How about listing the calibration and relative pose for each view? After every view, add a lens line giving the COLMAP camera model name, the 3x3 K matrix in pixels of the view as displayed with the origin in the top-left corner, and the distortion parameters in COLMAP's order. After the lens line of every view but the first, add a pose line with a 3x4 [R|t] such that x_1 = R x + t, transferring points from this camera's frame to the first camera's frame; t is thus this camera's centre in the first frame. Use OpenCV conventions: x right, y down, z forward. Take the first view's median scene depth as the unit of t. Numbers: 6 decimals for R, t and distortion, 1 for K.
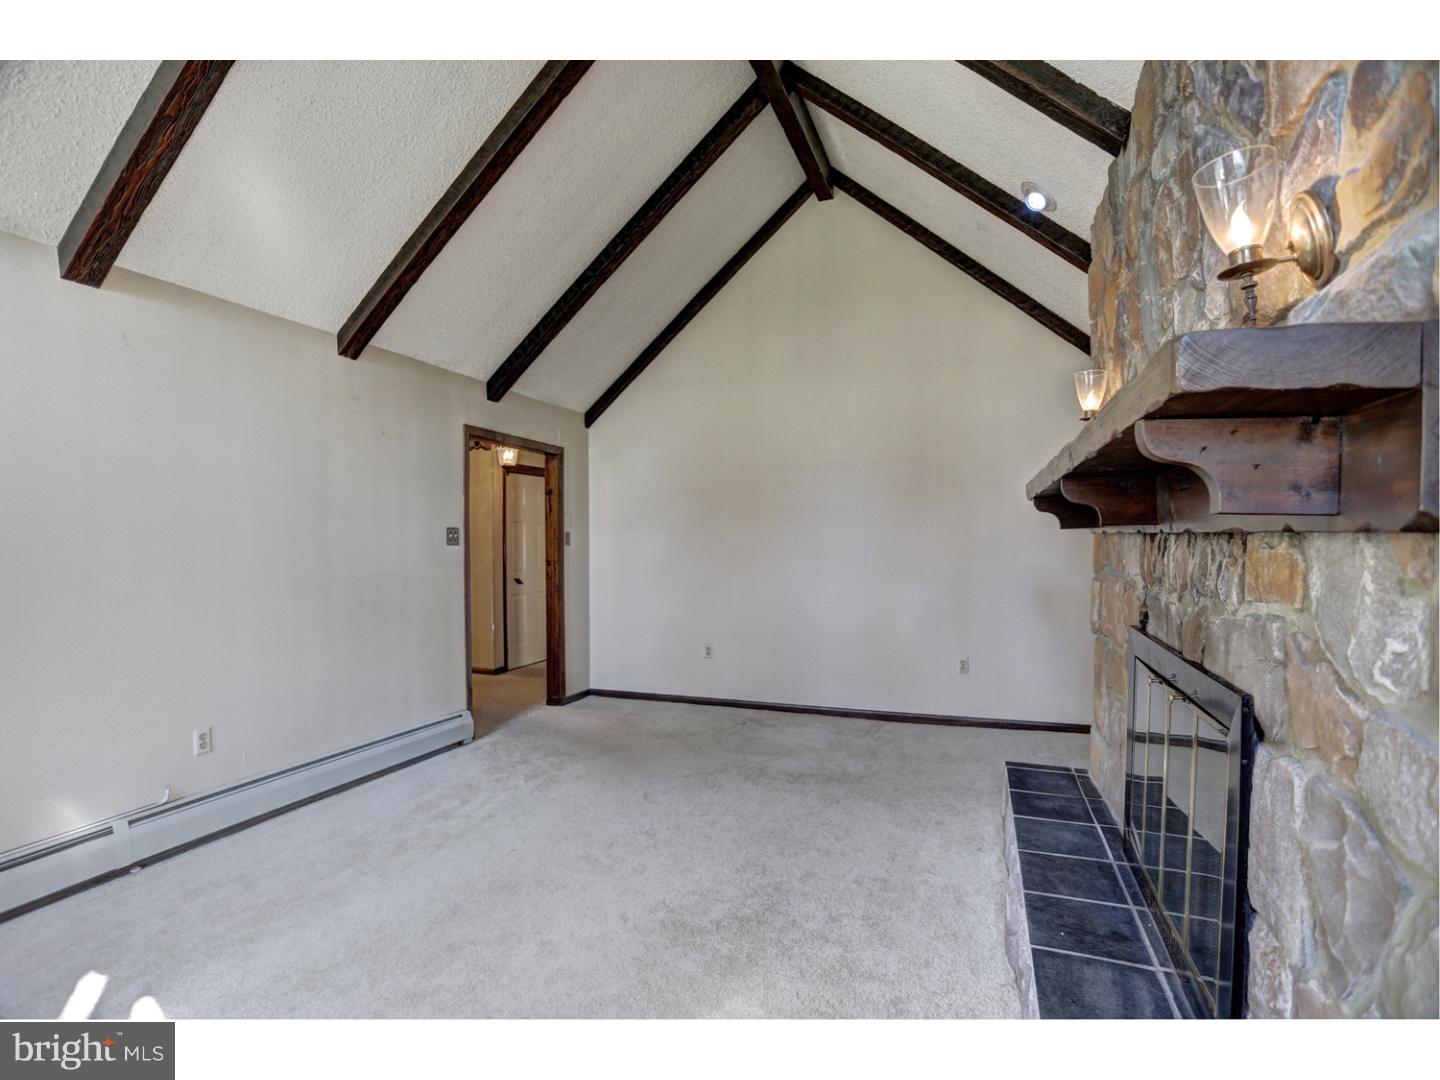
lens RADIAL K [[707.5, 0, 716.4], [0, 707.5, 546.6], [0, 0, 1]] dist [-0.067072, 0.028576]
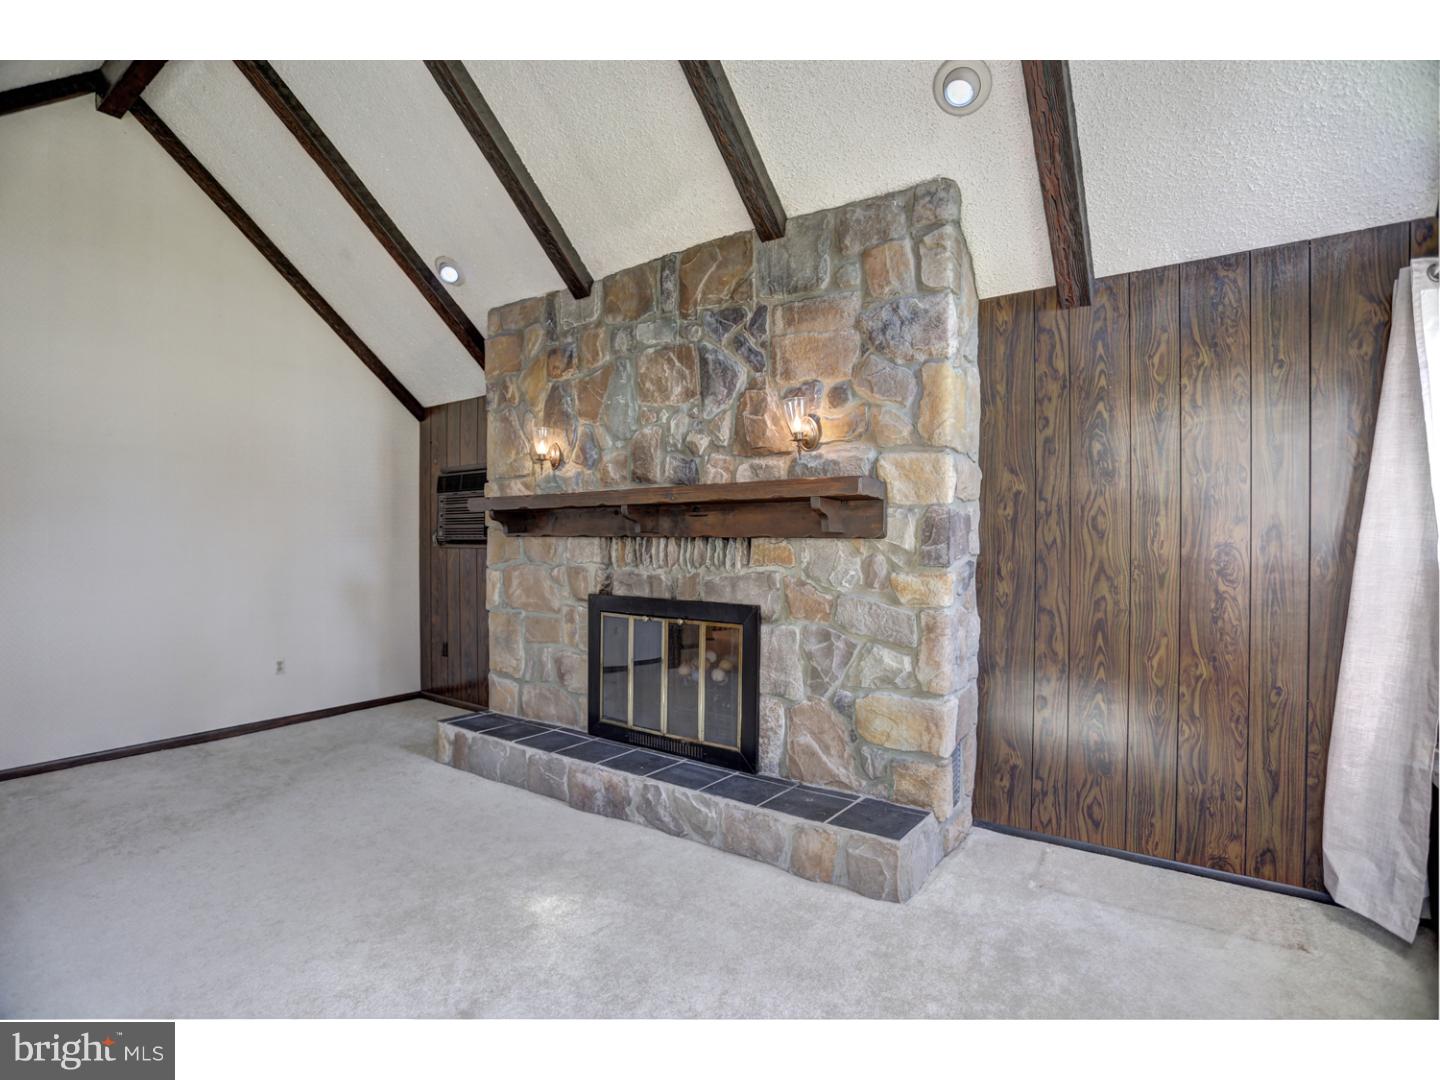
lens RADIAL K [[707.5, 0, 716.4], [0, 707.5, 546.6], [0, 0, 1]] dist [-0.067072, 0.028576]
pose [[0.244288, -0.003863, 0.969695, -0.727291], [0.009040, 0.999958, 0.001706, 0.002066], [-0.969660, 0.008349, 0.244313, 0.234380]]
